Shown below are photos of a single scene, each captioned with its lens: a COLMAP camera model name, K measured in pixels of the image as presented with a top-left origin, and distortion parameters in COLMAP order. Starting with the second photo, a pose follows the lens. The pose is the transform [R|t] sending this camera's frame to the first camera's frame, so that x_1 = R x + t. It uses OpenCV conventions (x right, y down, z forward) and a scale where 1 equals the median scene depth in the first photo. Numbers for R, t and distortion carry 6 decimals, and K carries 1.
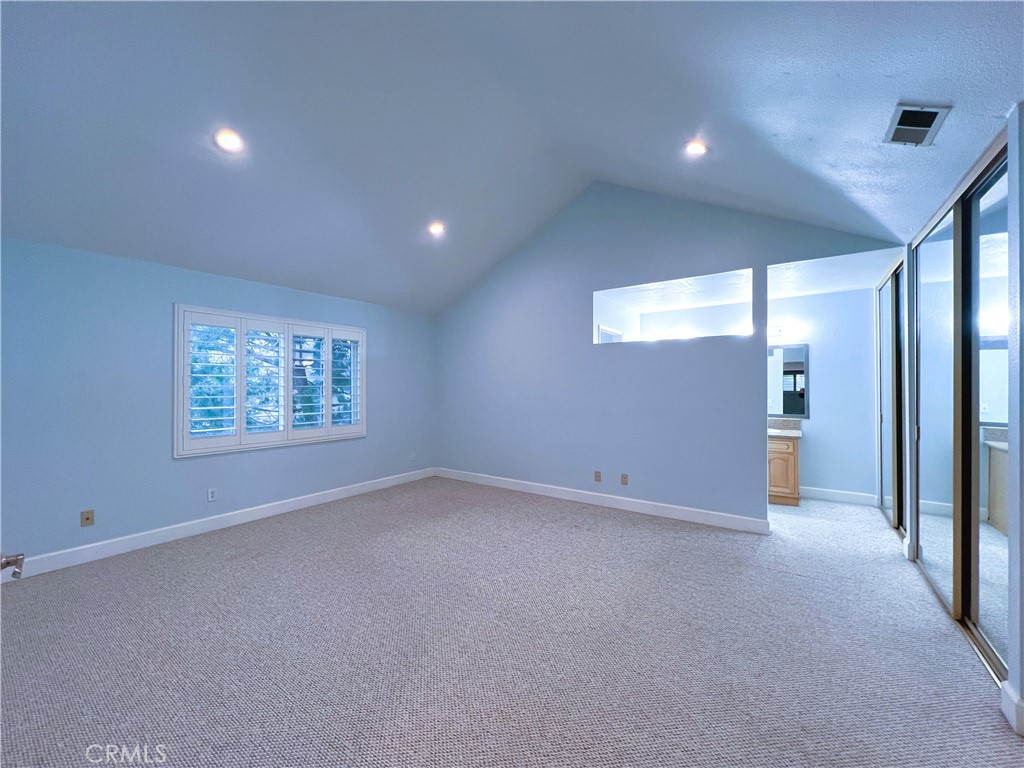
lens RADIAL K [[425.3, 0, 526.9], [0, 425.3, 381.5], [0, 0, 1]] dist [-0.000296, 0.000058]
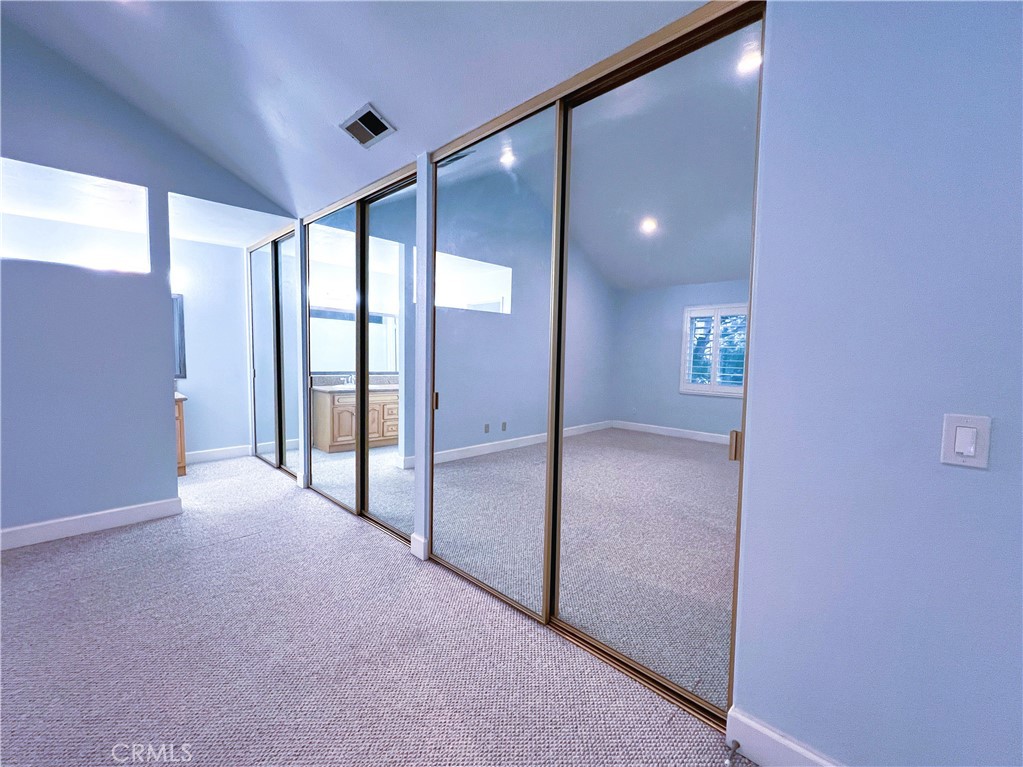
lens RADIAL K [[424.9, 0, 526.3], [0, 424.9, 381.0], [0, 0, 1]] dist [-0.000296, 0.000058]
pose [[0.171798, -0.067718, 0.982802, -0.143254], [-0.023209, 0.997079, 0.072759, 0.014219], [-0.984859, -0.035310, 0.169724, 0.175104]]
